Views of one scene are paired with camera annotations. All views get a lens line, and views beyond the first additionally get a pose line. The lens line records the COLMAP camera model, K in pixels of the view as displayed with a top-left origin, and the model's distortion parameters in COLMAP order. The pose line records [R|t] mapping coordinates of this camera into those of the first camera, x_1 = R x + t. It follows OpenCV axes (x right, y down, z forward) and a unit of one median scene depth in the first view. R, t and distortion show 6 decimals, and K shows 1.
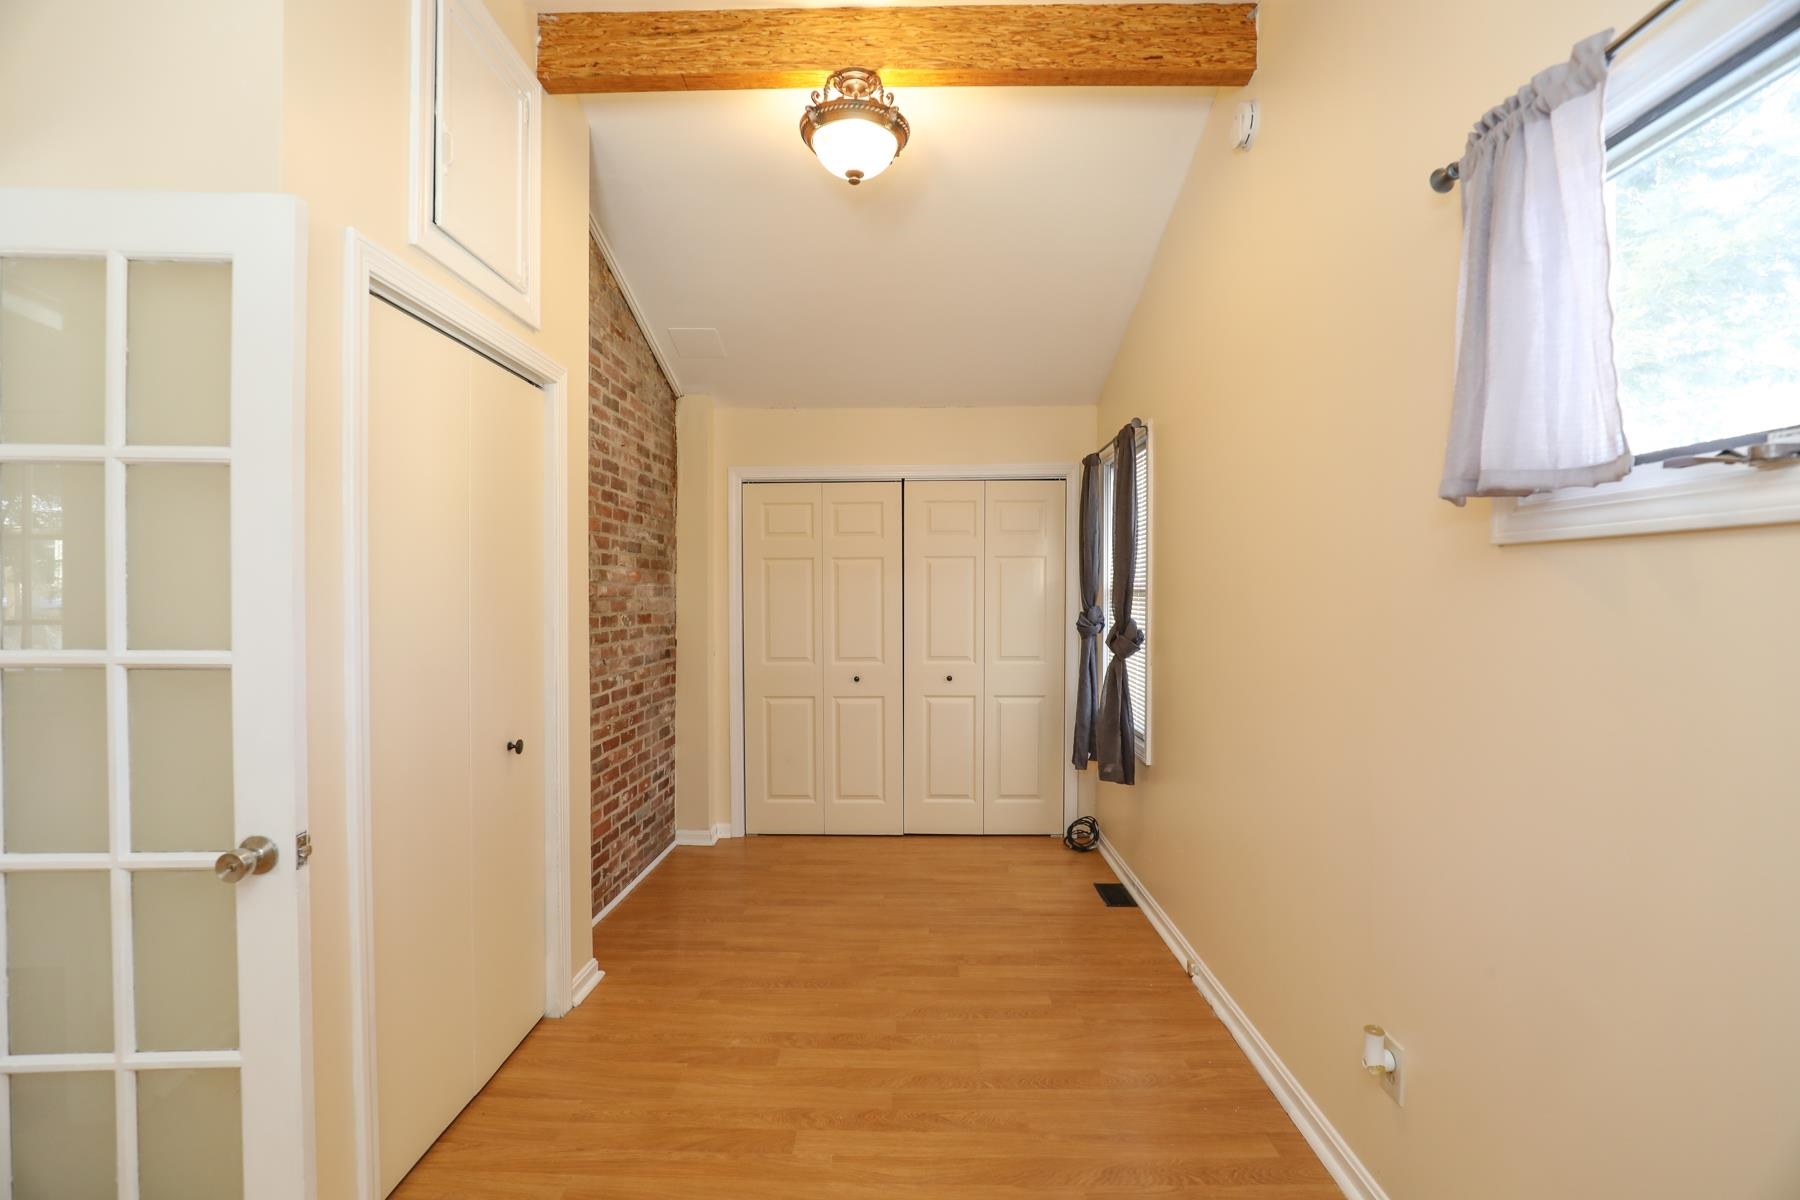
lens RADIAL K [[849.0, 0, 899.4], [0, 849.0, 600.1], [0, 0, 1]] dist [-0.036920, 0.006339]
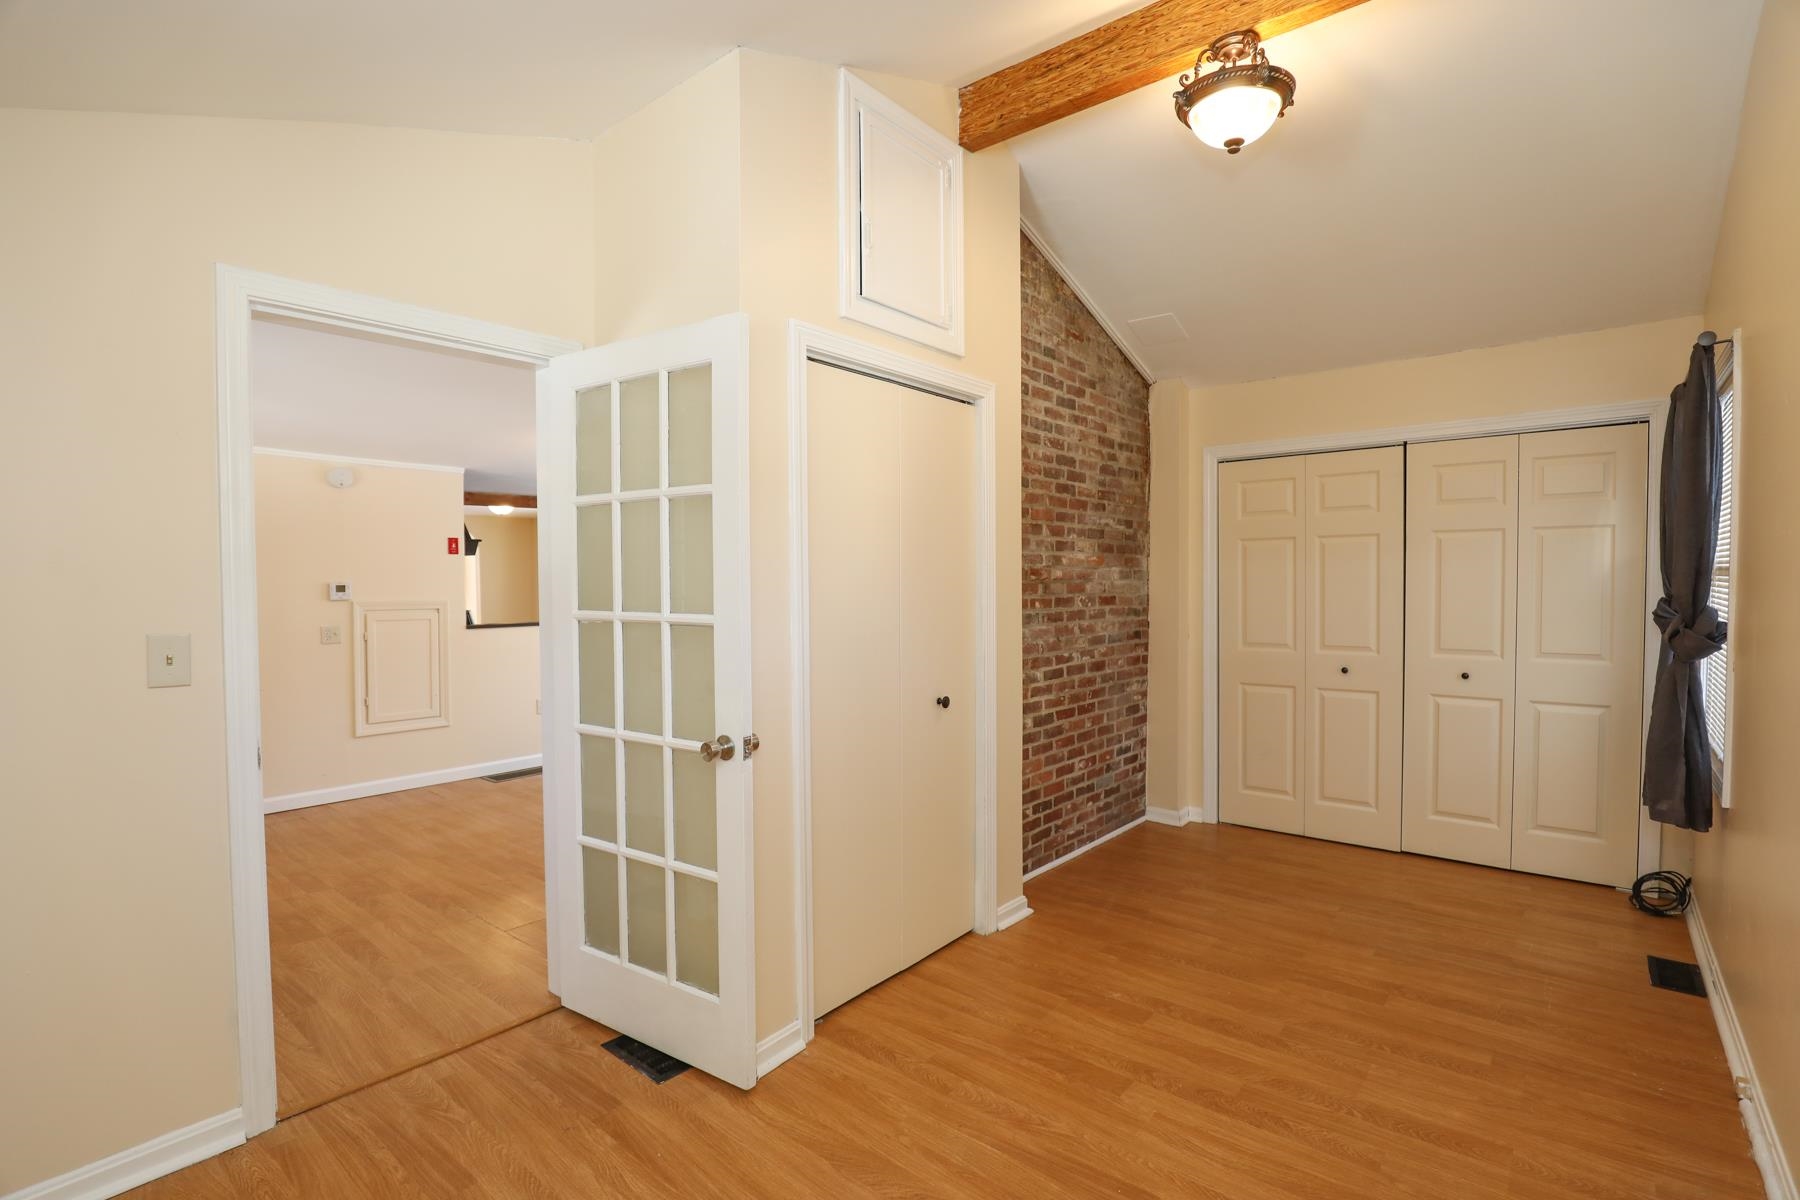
lens RADIAL K [[849.0, 0, 858.1], [0, 849.0, 601.2], [0, 0, 1]] dist [-0.036920, 0.006339]
pose [[0.767023, 0.011143, -0.641522, 0.220115], [0.001856, 0.999806, 0.019585, 0.002504], [0.641616, -0.016213, 0.766854, -0.022936]]
